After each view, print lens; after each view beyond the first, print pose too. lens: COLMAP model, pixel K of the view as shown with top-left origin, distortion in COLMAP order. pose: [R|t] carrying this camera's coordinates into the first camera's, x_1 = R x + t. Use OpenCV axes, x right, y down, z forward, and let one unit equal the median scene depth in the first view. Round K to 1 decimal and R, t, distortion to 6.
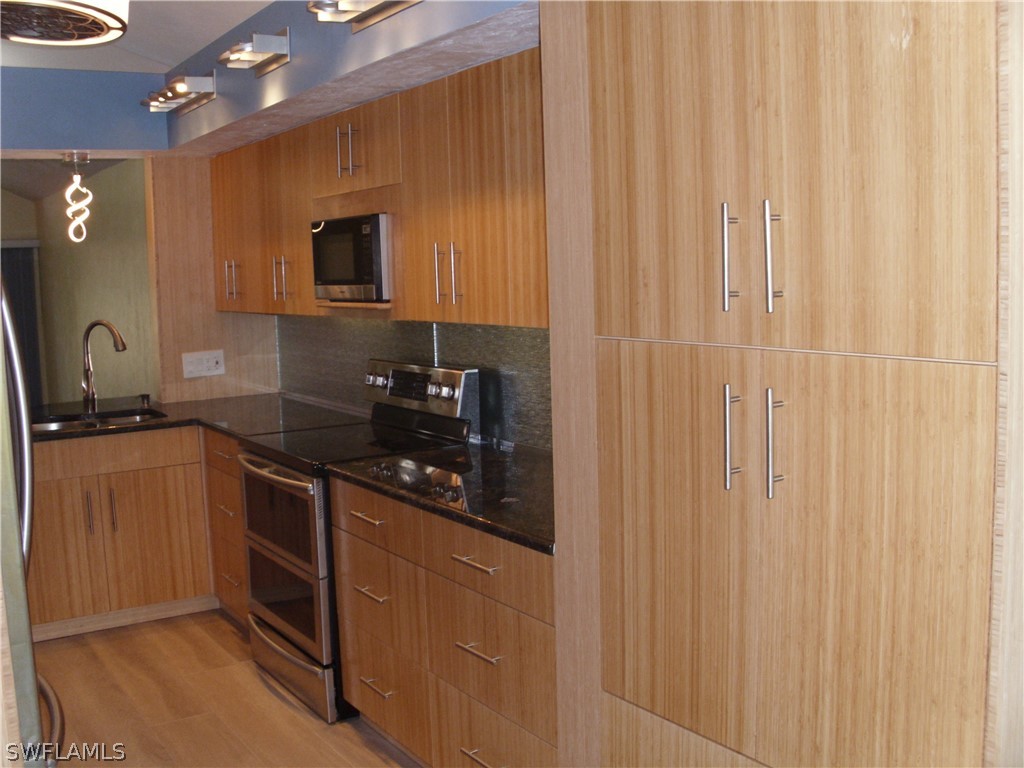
lens RADIAL K [[1060.0, 0, 511.3], [0, 1060.0, 382.8], [0, 0, 1]] dist [-0.201591, 0.000000]
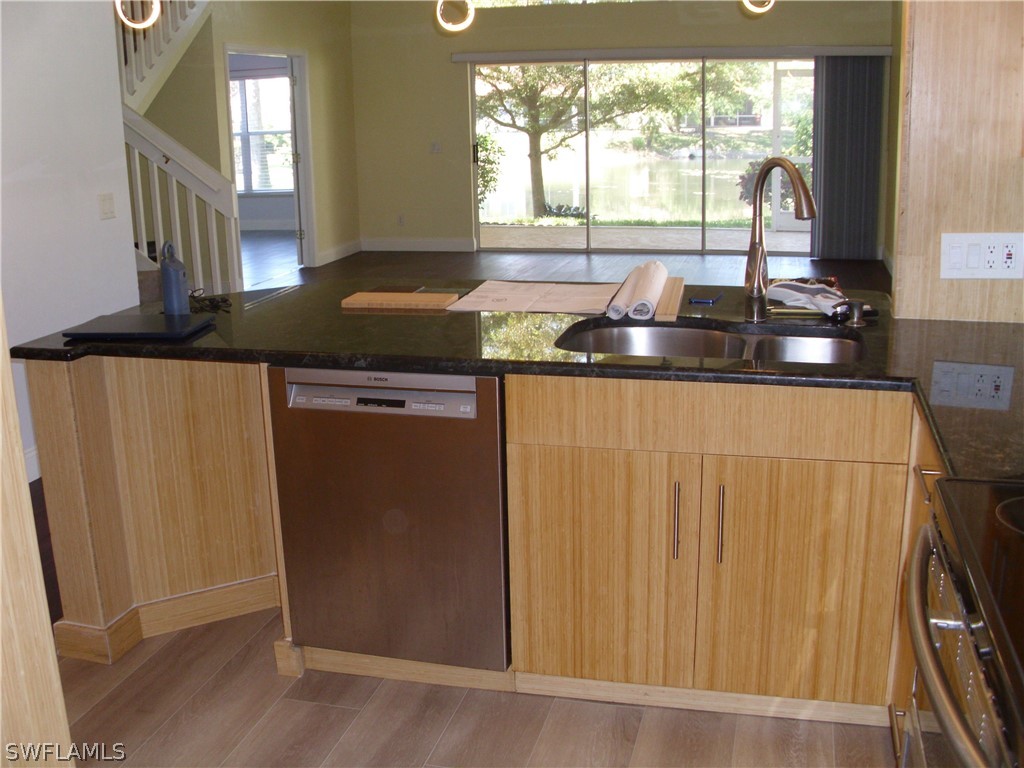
lens RADIAL K [[1060.0, 0, 509.1], [0, 1060.0, 383.3], [0, 0, 1]] dist [-0.201591, 0.000000]
pose [[0.665072, 0.204683, -0.718181, -0.088687], [-0.079790, 0.975676, 0.204180, -0.048453], [0.742504, -0.078491, 0.665227, 0.569783]]
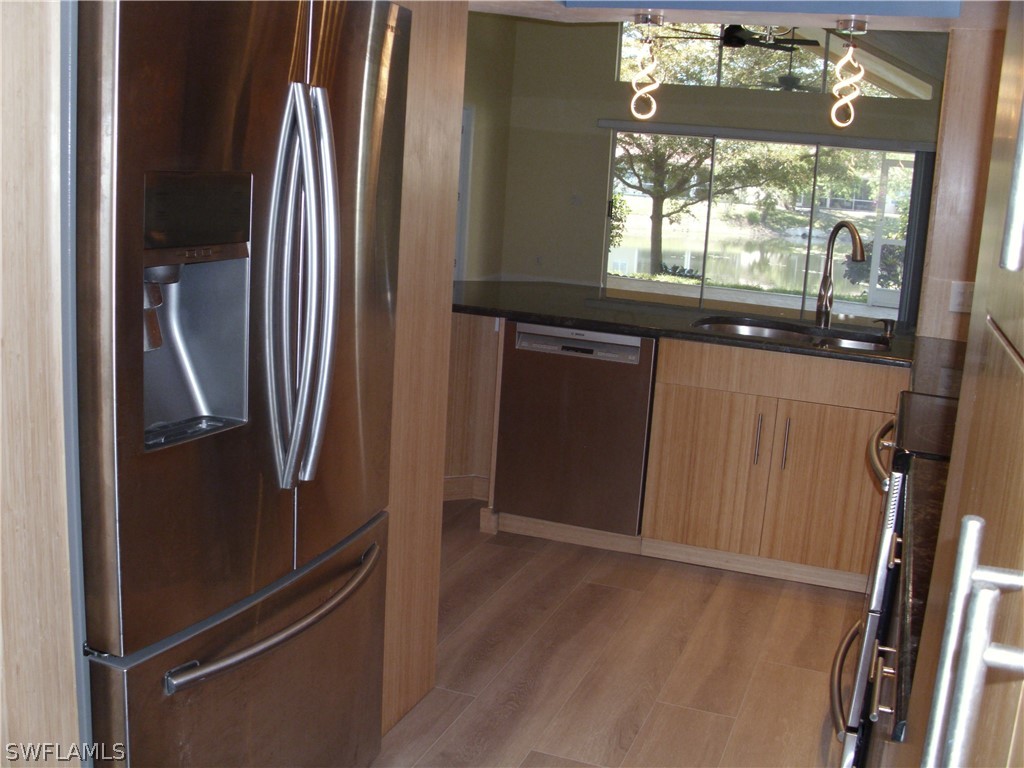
lens RADIAL K [[1060.0, 0, 513.9], [0, 1060.0, 385.4], [0, 0, 1]] dist [-0.201591, 0.000000]
pose [[0.578334, 0.232638, -0.781926, 0.142006], [-0.168645, 0.971868, 0.164414, -0.025390], [0.798178, 0.036782, 0.601298, 0.308161]]
